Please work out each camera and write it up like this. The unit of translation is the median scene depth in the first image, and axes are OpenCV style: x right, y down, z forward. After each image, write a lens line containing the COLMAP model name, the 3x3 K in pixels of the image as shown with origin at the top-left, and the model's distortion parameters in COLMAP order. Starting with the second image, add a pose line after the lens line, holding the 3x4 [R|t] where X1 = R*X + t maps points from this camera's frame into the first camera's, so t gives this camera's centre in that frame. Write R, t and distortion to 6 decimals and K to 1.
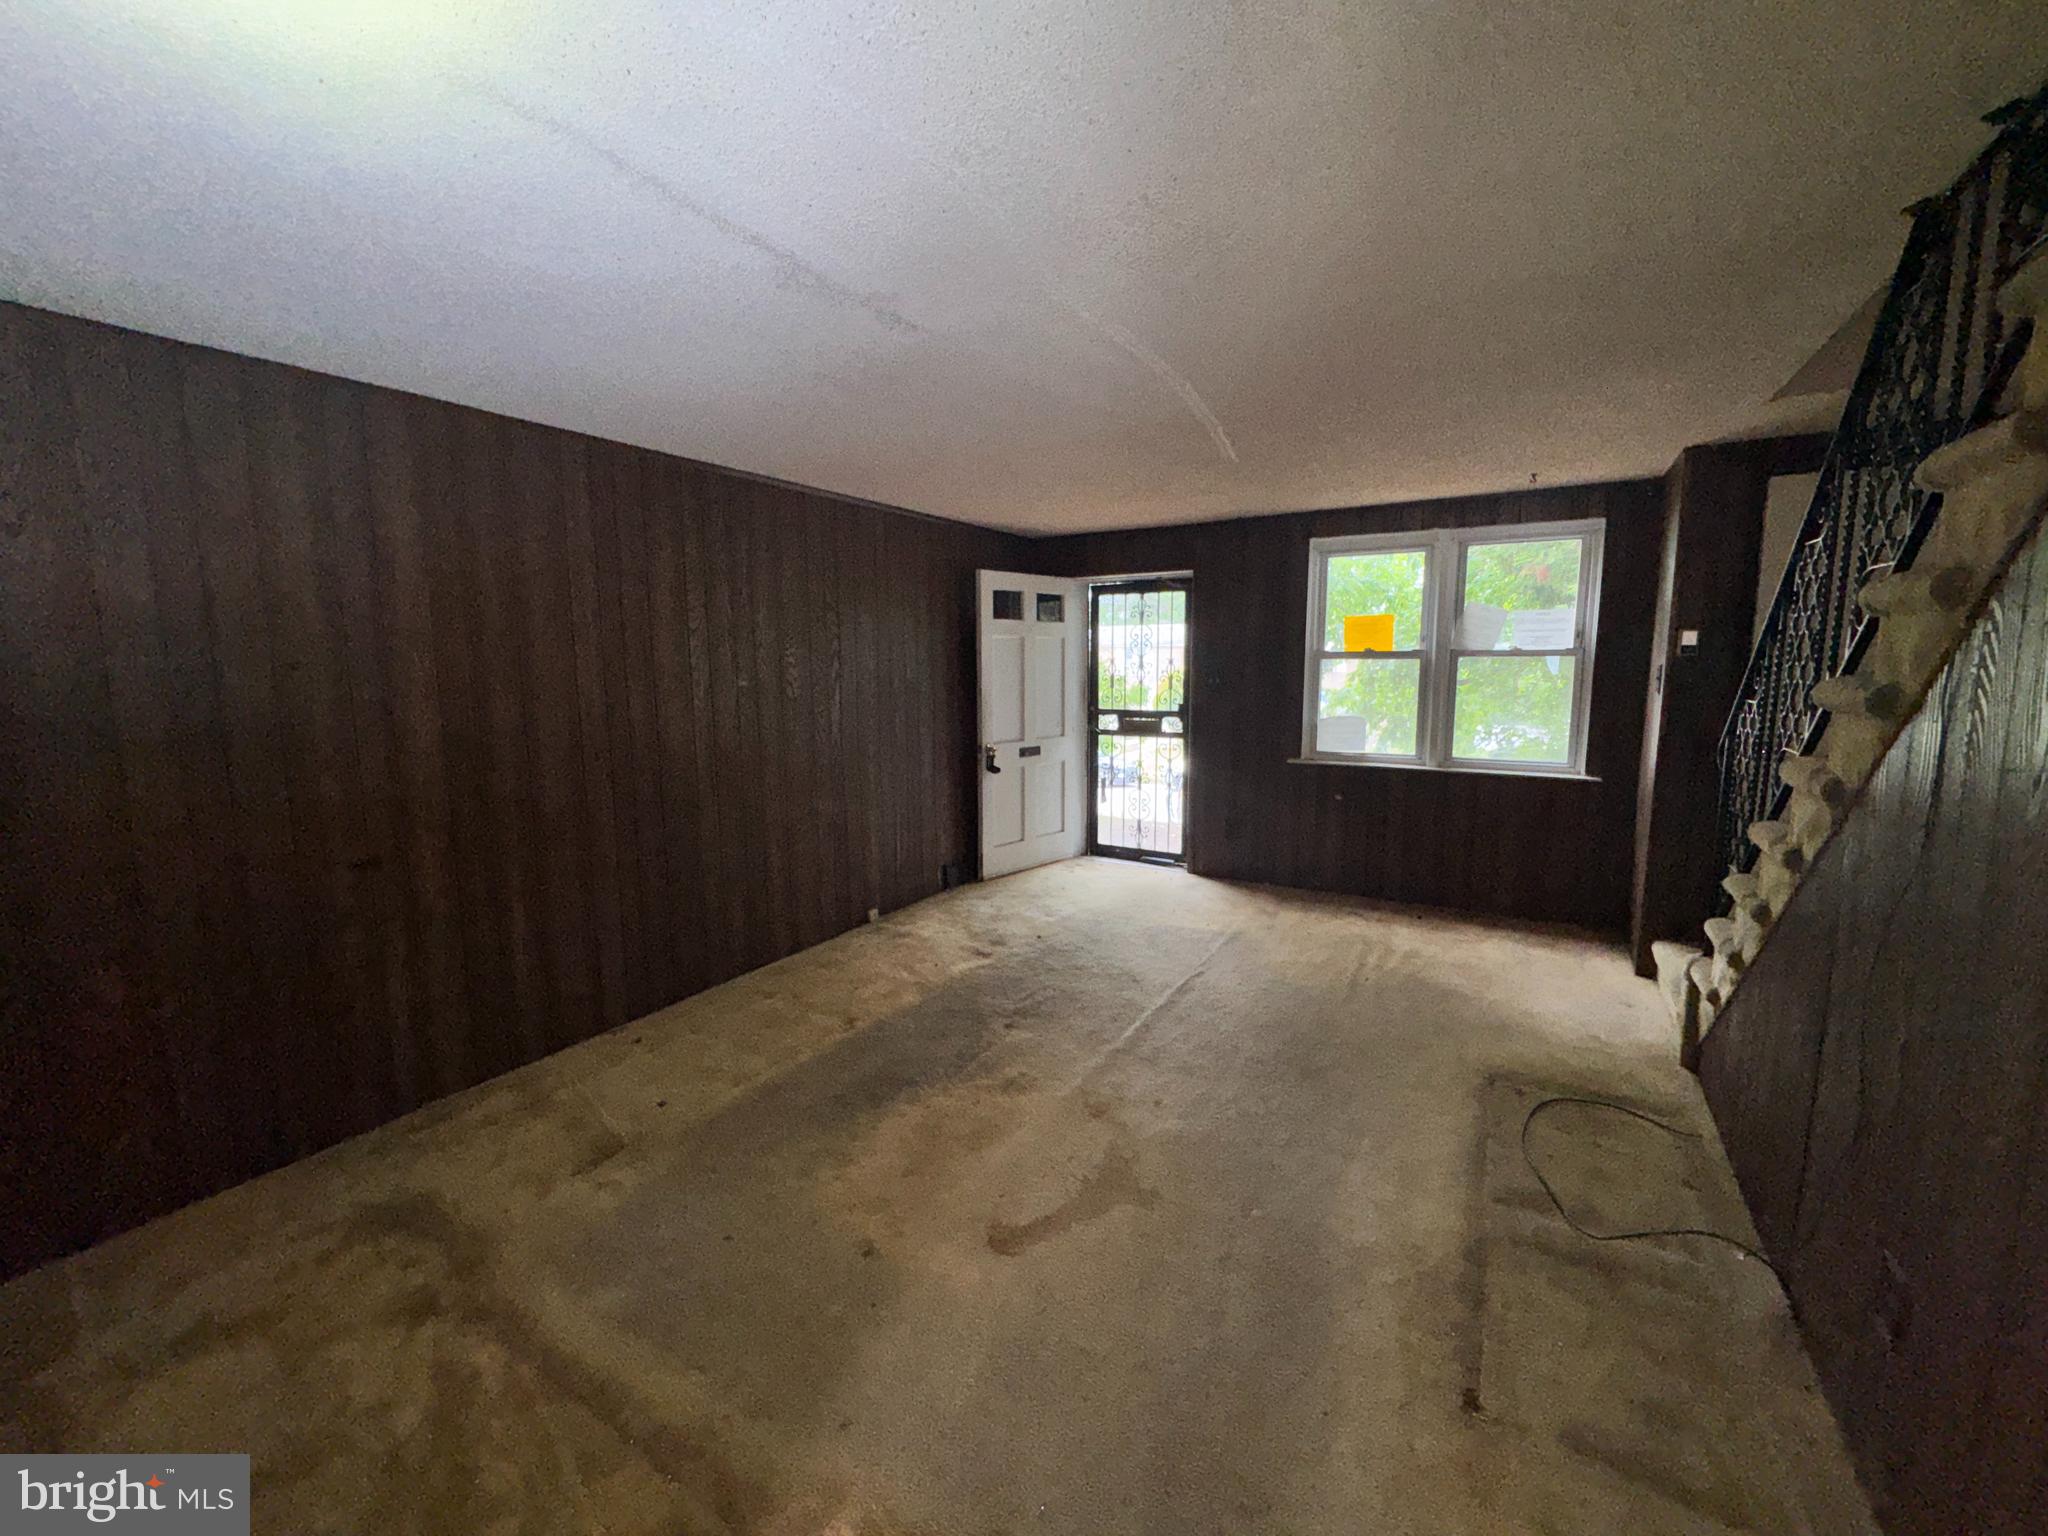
lens RADIAL K [[817.7, 0, 1019.5], [0, 817.7, 767.2], [0, 0, 1]] dist [-0.004454, 0.000621]
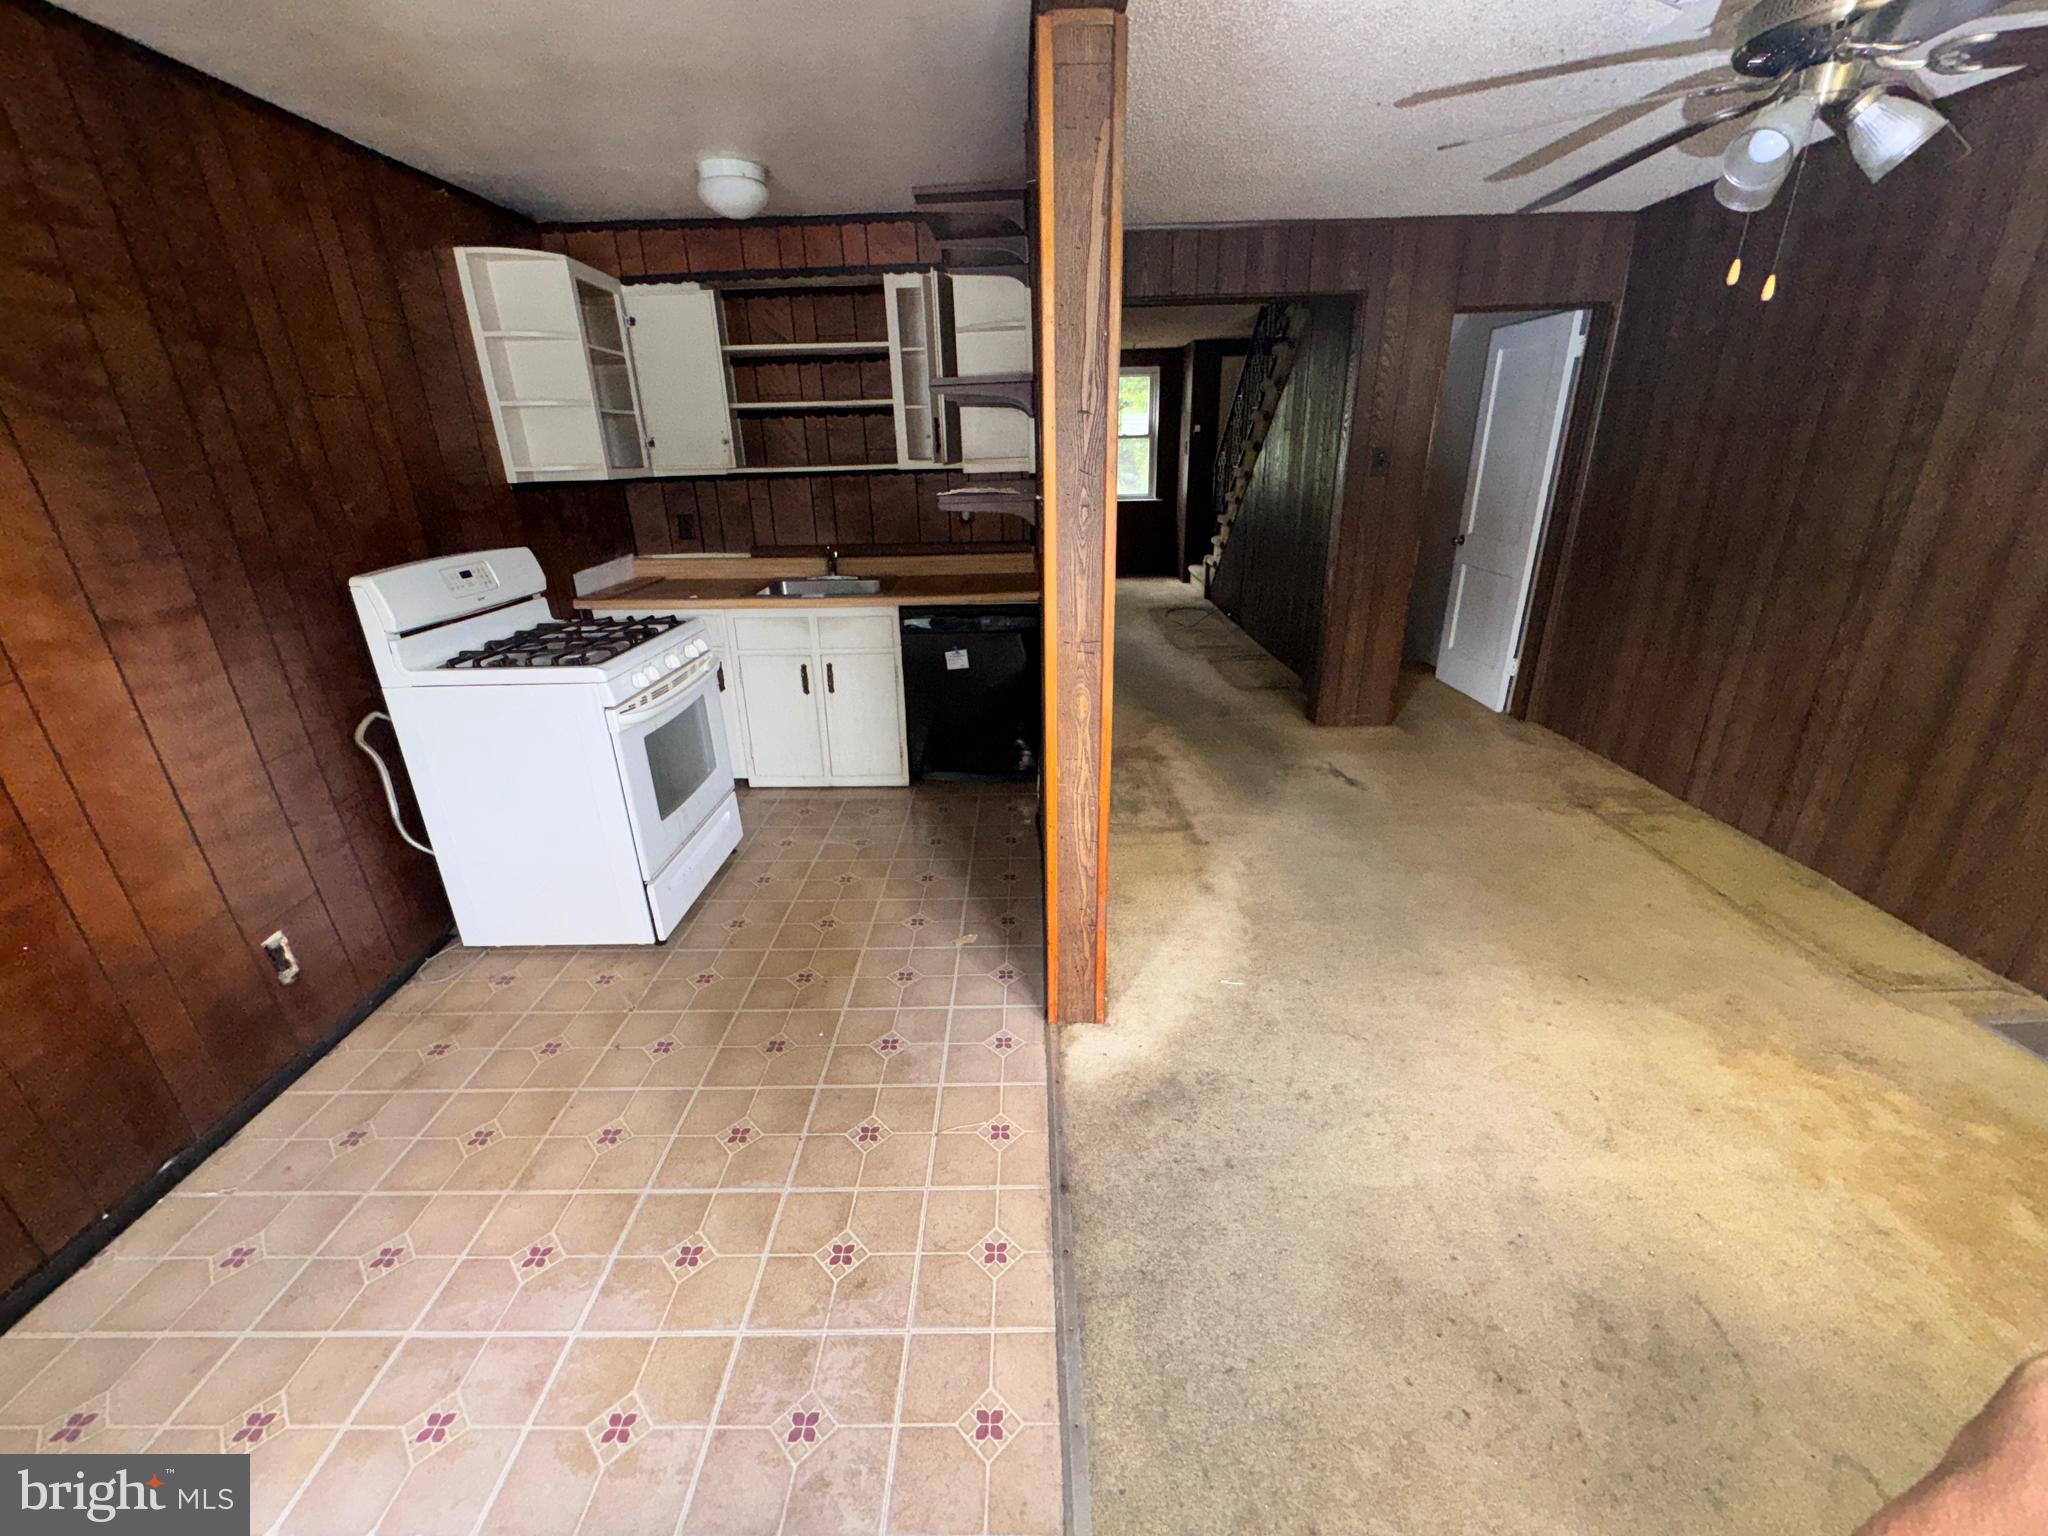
lens RADIAL K [[817.7, 0, 1019.5], [0, 817.7, 767.2], [0, 0, 1]] dist [-0.004454, 0.000621]
pose [[0.857760, -0.202255, 0.472589, -0.672007], [0.086148, 0.962901, 0.255734, 0.097686], [-0.506780, -0.178646, 0.843362, -0.650899]]
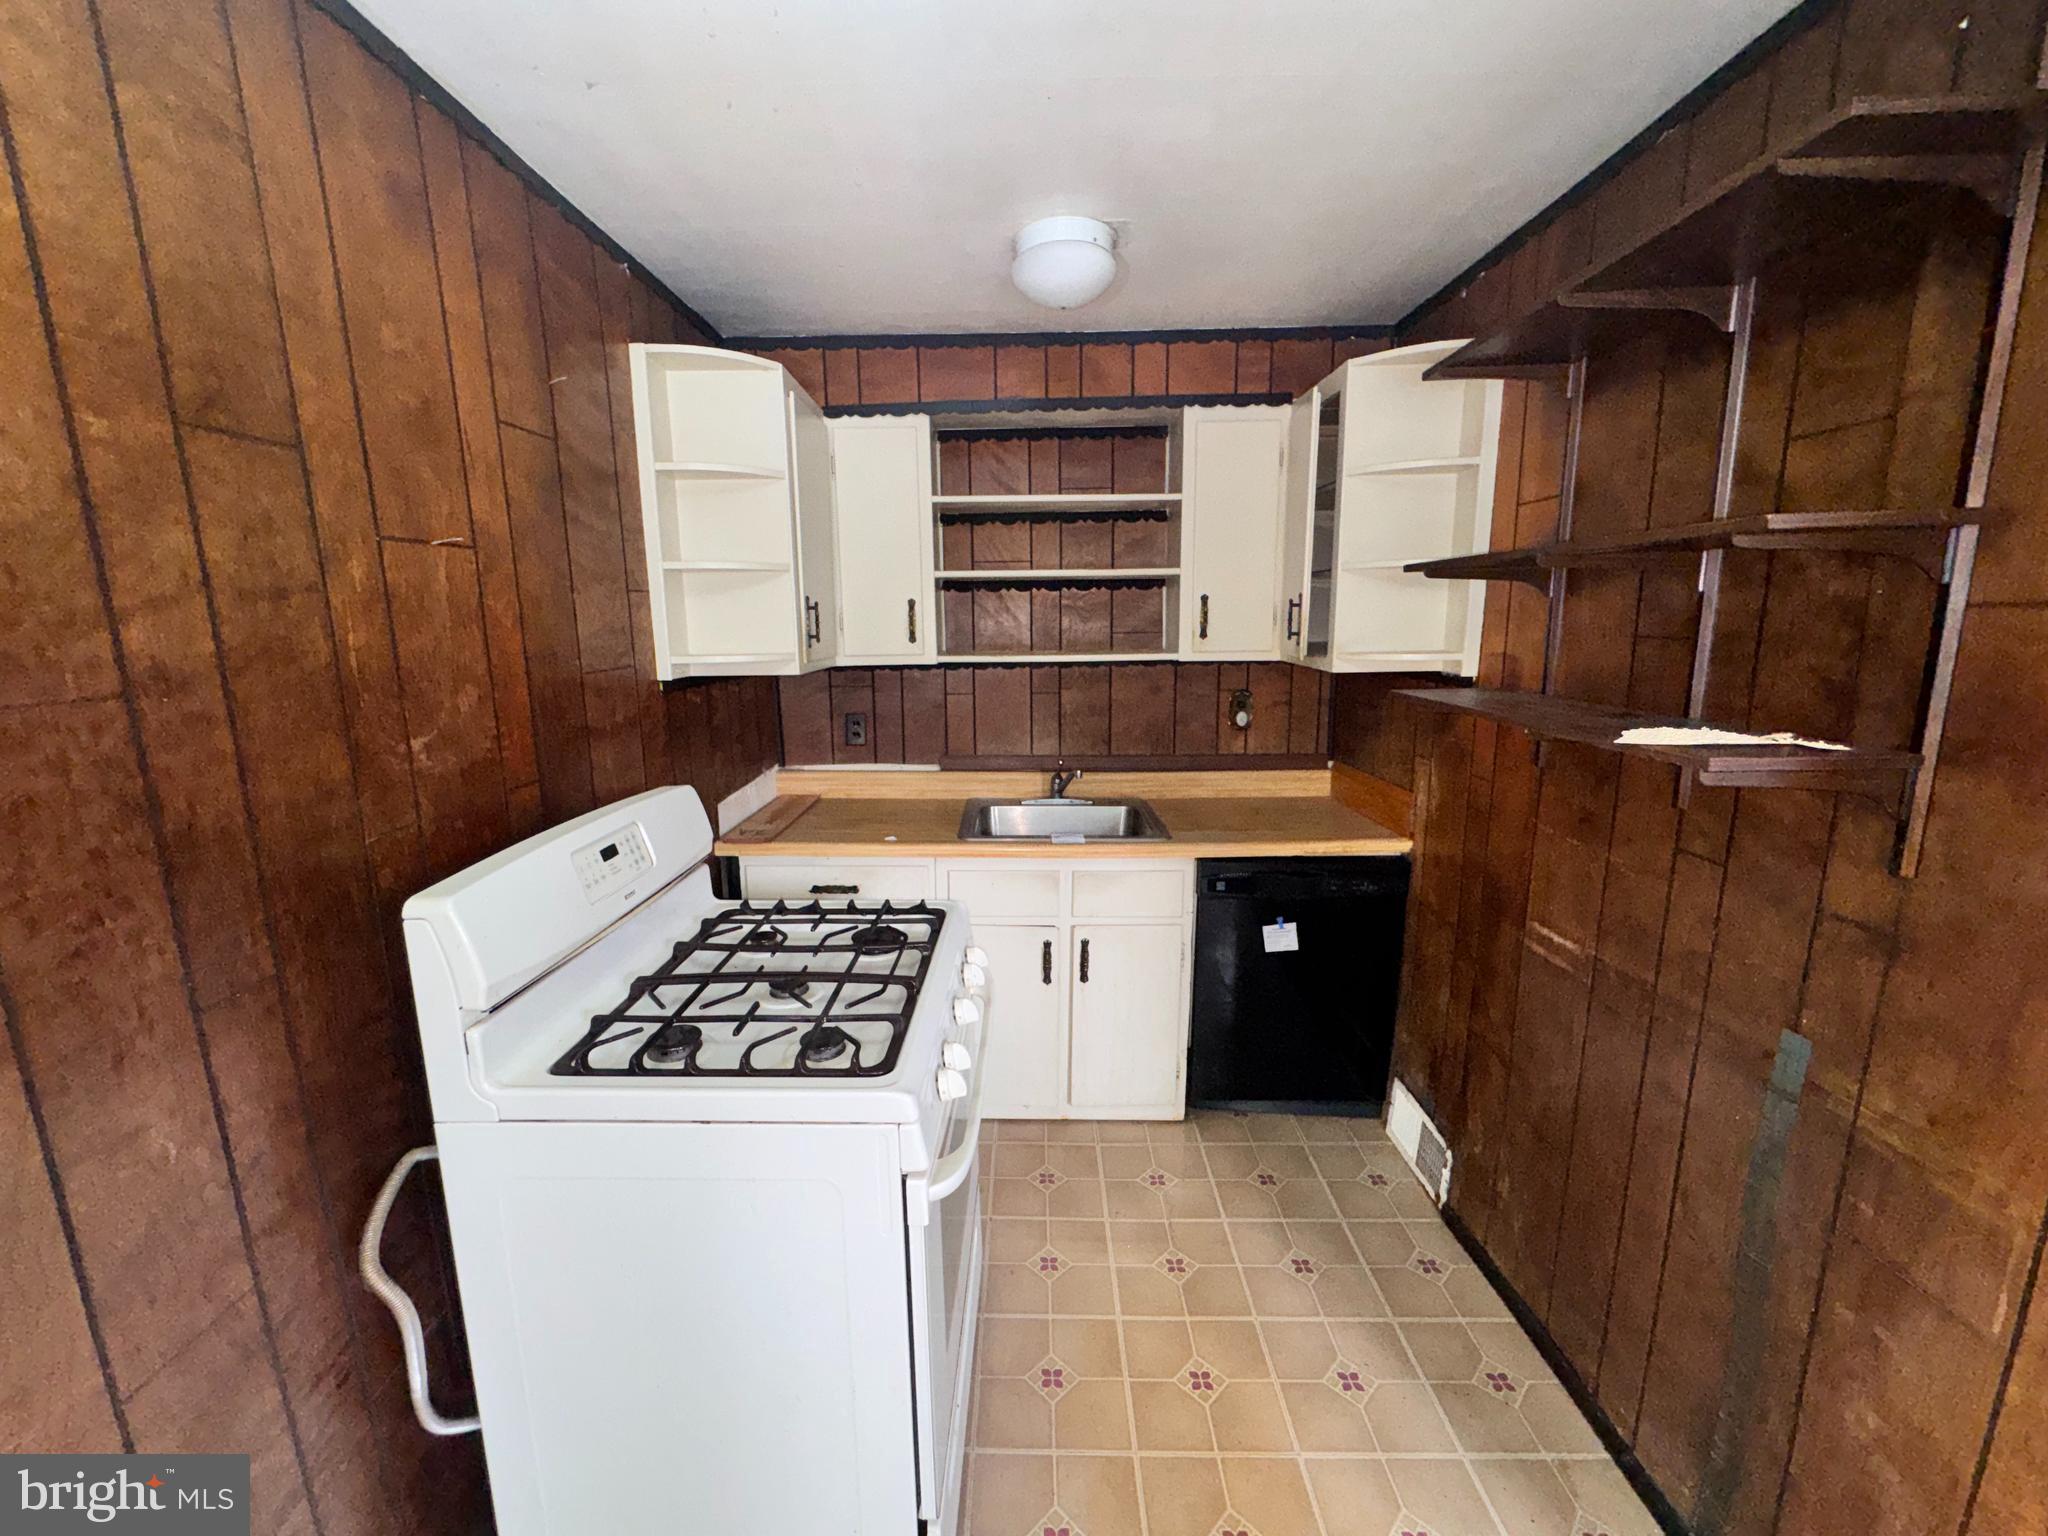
lens RADIAL K [[817.7, 0, 1019.5], [0, 817.7, 767.2], [0, 0, 1]] dist [-0.004454, 0.000621]
pose [[0.861671, -0.095608, 0.498380, -0.721478], [0.073020, 0.995231, 0.064675, 0.042672], [-0.502187, -0.019337, 0.864543, -0.318798]]
